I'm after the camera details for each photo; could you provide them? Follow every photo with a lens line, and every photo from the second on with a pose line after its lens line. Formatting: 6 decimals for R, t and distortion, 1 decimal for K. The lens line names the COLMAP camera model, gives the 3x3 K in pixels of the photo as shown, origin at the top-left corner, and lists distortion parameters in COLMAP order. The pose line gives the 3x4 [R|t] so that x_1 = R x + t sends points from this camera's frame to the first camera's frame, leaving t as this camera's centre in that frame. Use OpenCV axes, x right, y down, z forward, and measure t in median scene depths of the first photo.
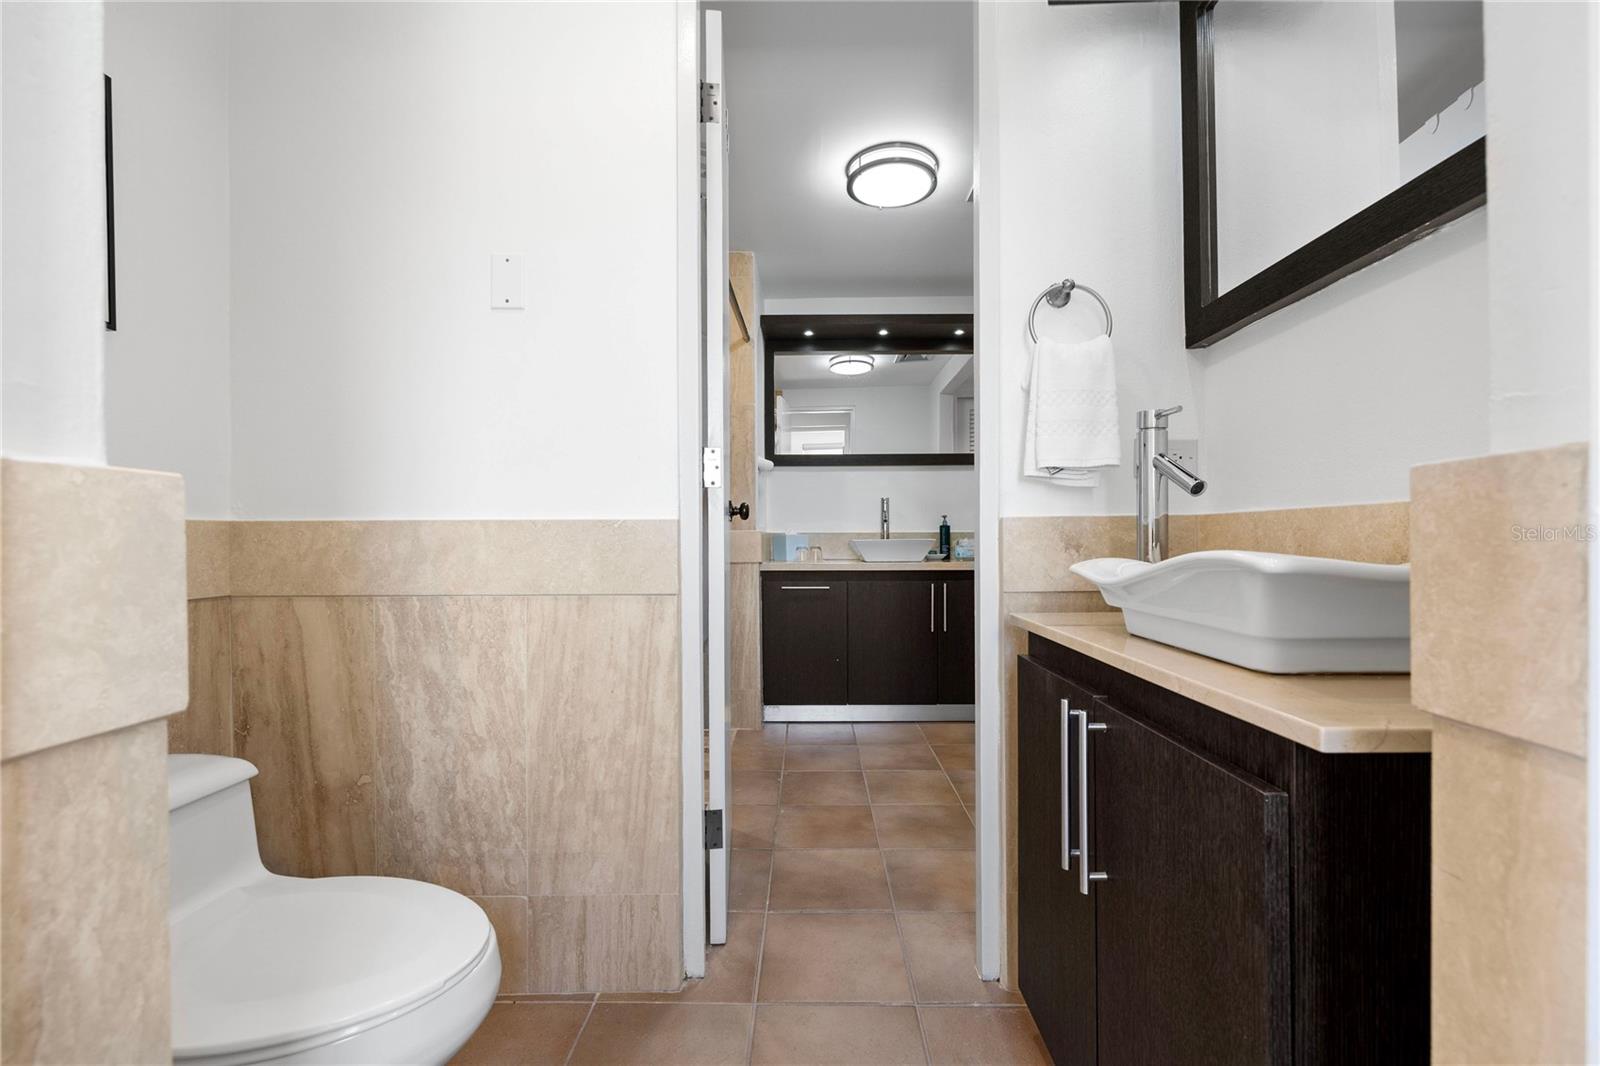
lens RADIAL K [[650.4, 0, 801.2], [0, 650.4, 539.1], [0, 0, 1]] dist [-0.002021, 0.000475]
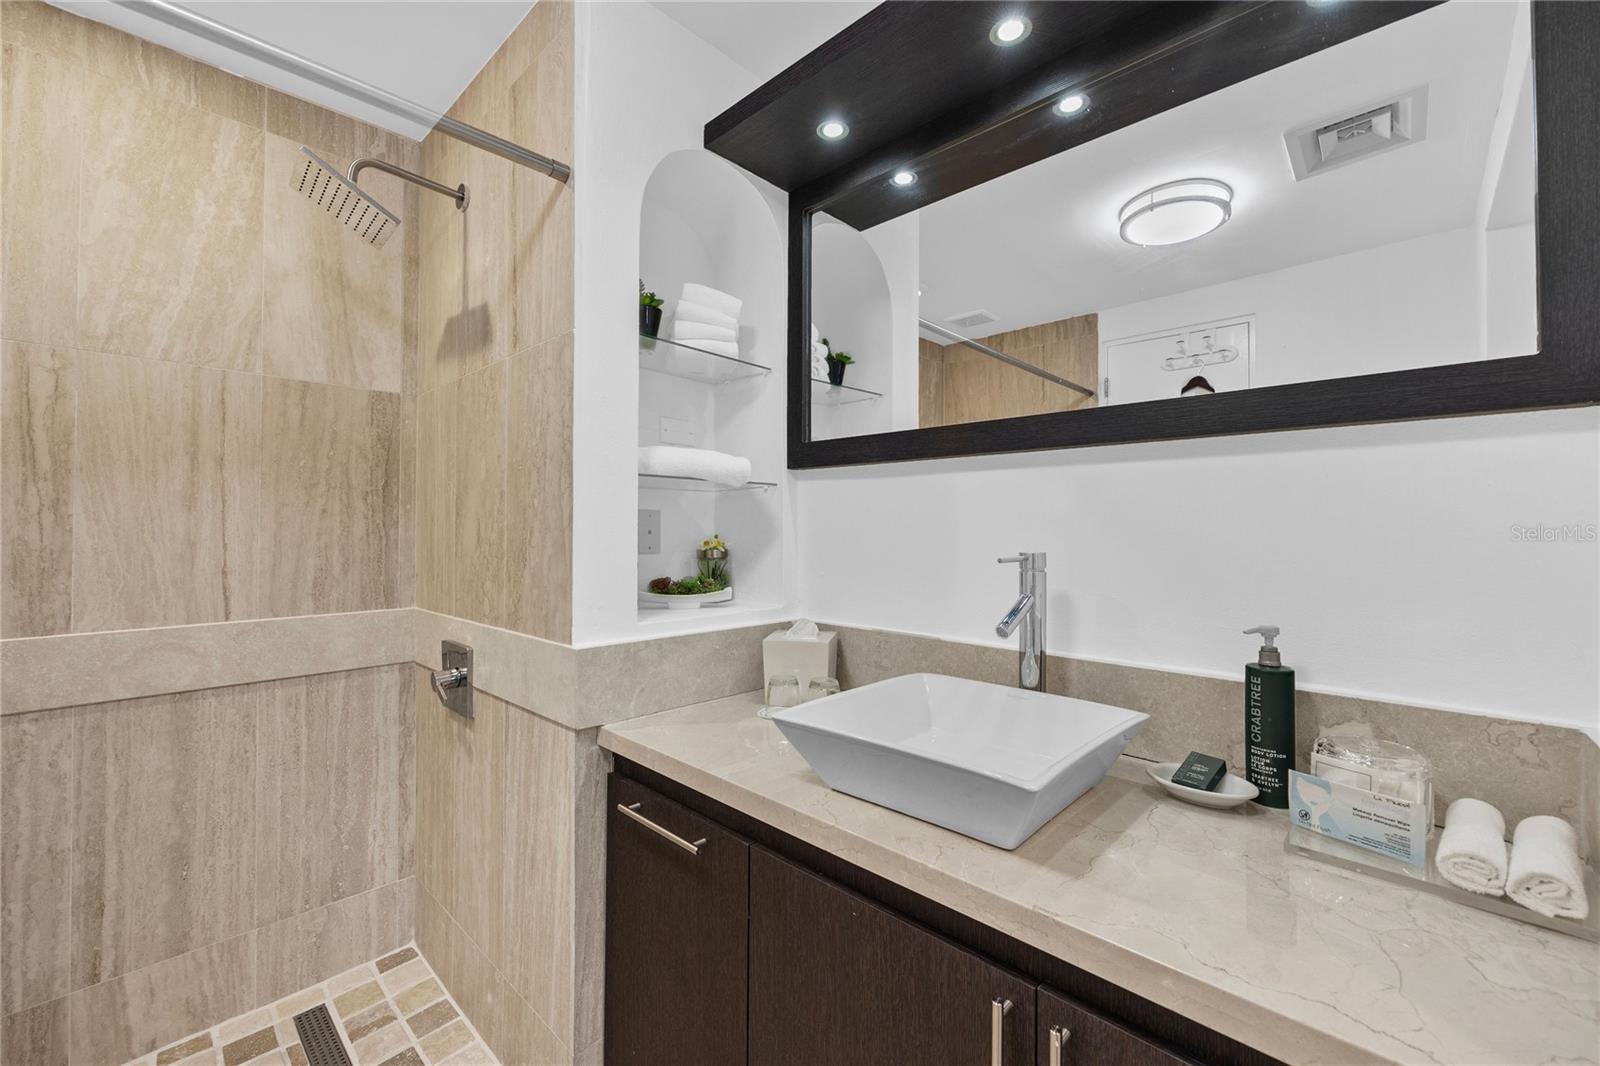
lens RADIAL K [[649.1, 0, 803.4], [0, 649.1, 519.1], [0, 0, 1]] dist [-0.001770, 0.000330]
pose [[0.735525, -0.000424, -0.677497, 0.710496], [-0.009377, 0.999898, -0.010806, -0.204995], [0.677433, 0.014301, 0.735446, 1.889146]]
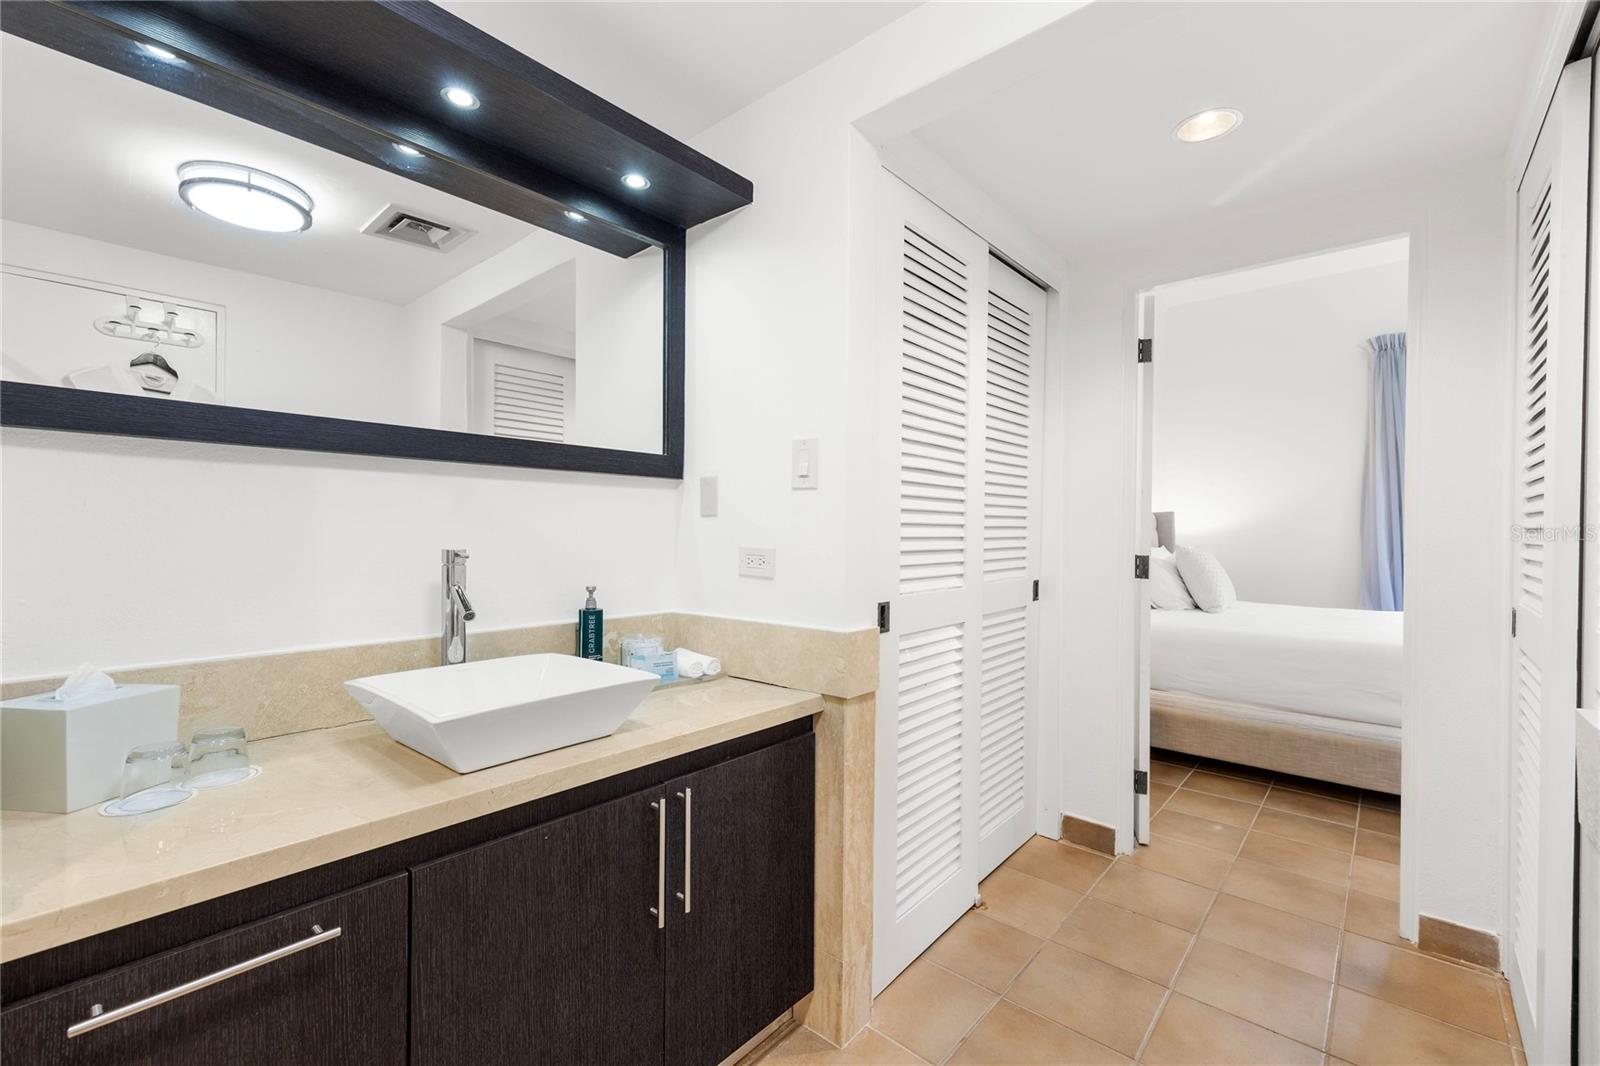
lens RADIAL K [[682.0, 0, 807.1], [0, 682.0, 541.4], [0, 0, 1]] dist [0.012966, 0.000058]
pose [[0.640960, -0.001751, 0.767572, -0.117064], [-0.006566, 0.999948, 0.007764, -0.197679], [-0.767546, -0.010017, 0.640916, 1.617008]]
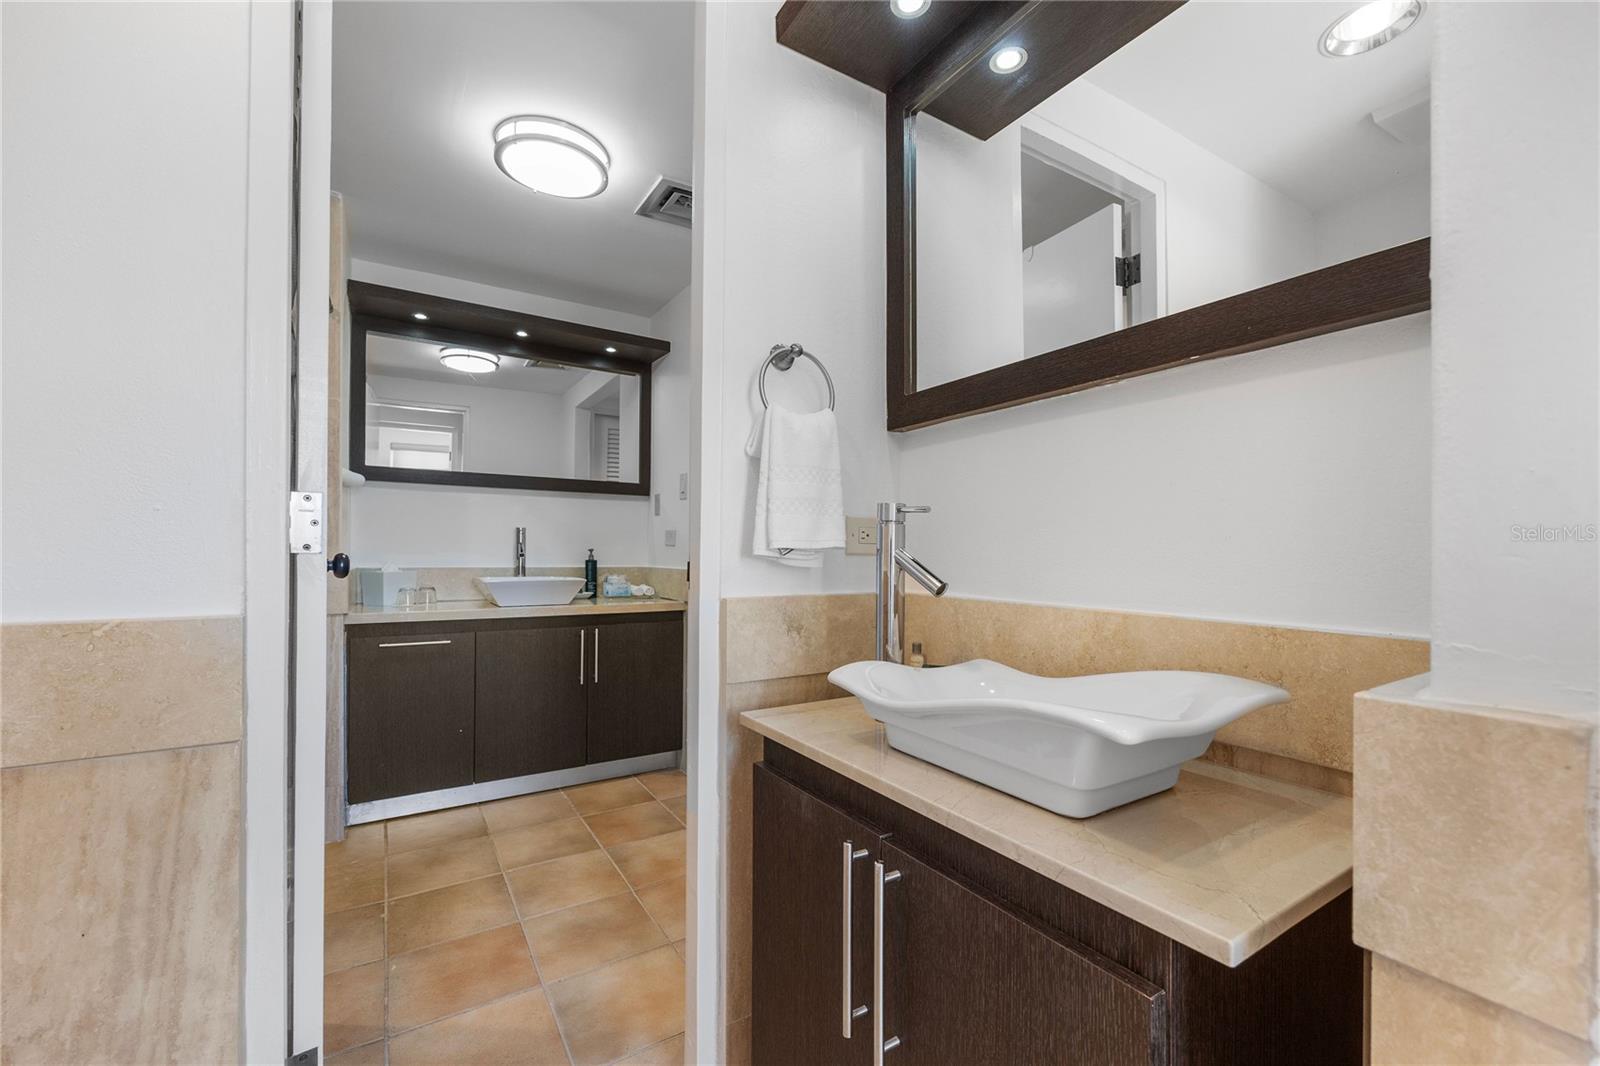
lens RADIAL K [[656.2, 0, 810.6], [0, 656.2, 551.0], [0, 0, 1]] dist [-0.000981, 0.000133]
pose [[0.831147, 0.012672, 0.555908, -0.091196], [-0.013679, 0.999904, -0.002342, -0.098084], [-0.555885, -0.005658, 0.831240, 0.197194]]
